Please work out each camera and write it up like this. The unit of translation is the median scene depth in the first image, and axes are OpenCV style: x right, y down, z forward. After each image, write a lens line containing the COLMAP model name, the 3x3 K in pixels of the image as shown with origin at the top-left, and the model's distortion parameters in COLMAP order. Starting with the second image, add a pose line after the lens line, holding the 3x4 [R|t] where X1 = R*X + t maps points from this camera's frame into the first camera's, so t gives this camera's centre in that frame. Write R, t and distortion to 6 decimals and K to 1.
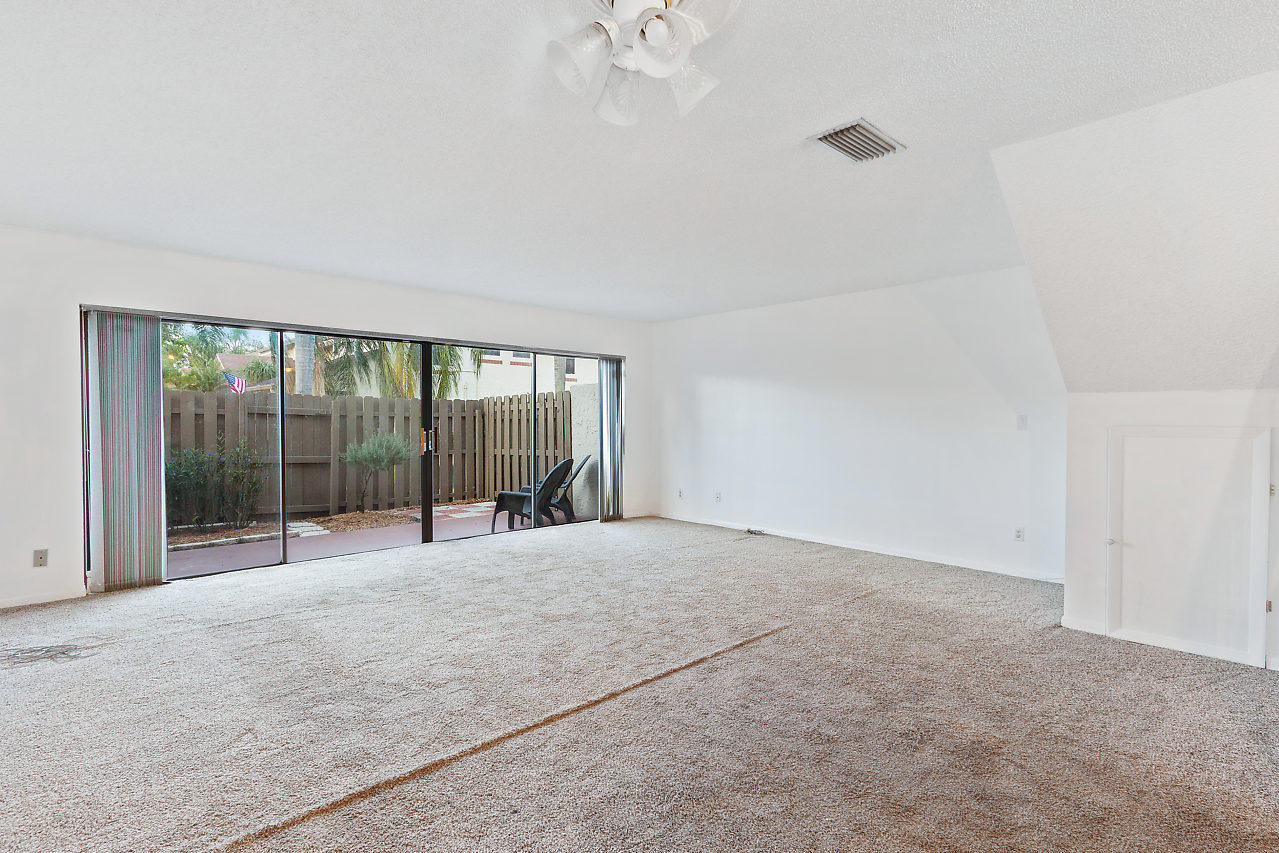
lens RADIAL K [[591.8, 0, 637.1], [0, 591.8, 424.0], [0, 0, 1]] dist [0.002573, 0.000197]
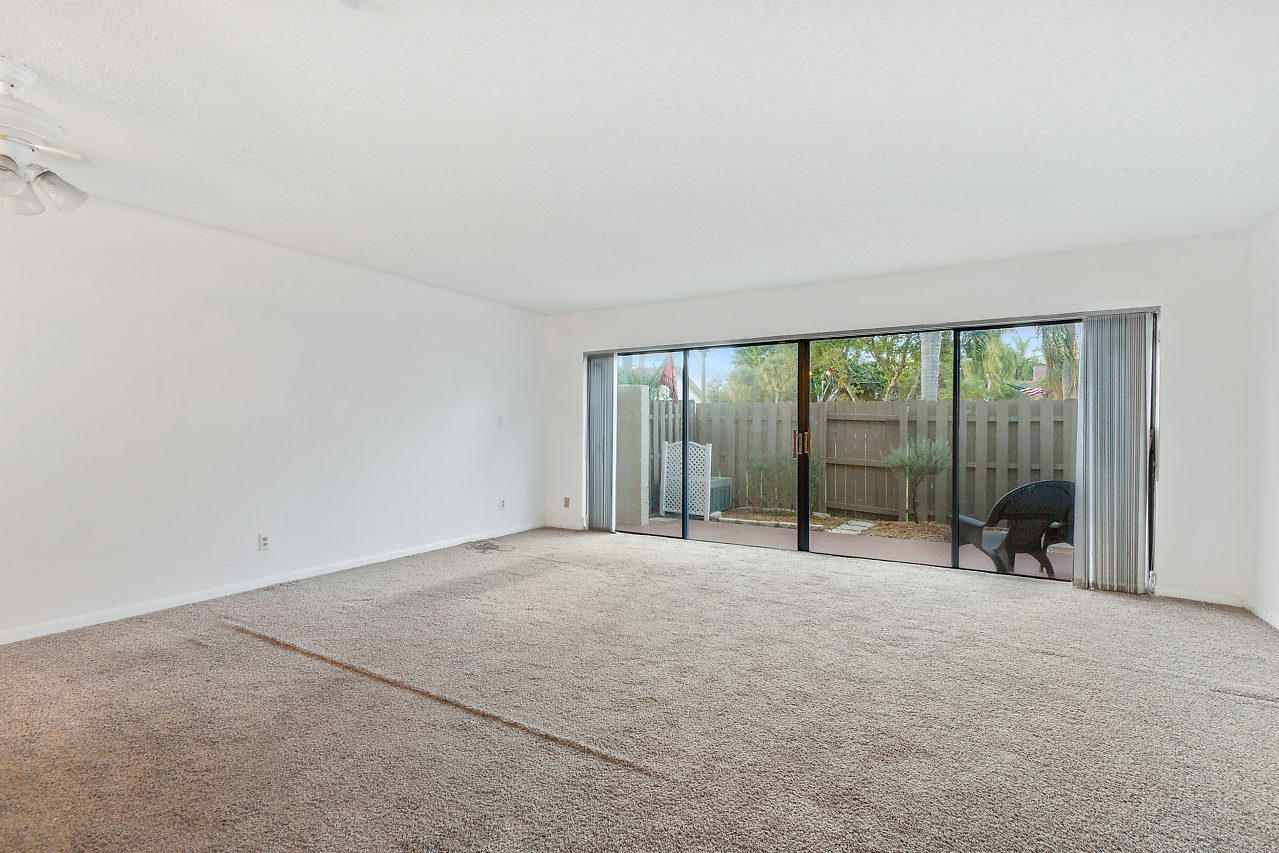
lens RADIAL K [[562.9, 0, 624.2], [0, 562.9, 430.5], [0, 0, 1]] dist [0.002384, 0.000248]
pose [[0.318812, 0.004262, -0.947809, 0.569376], [-0.011273, 0.999936, 0.000704, 0.013288], [0.947751, 0.010460, 0.318839, 0.610319]]
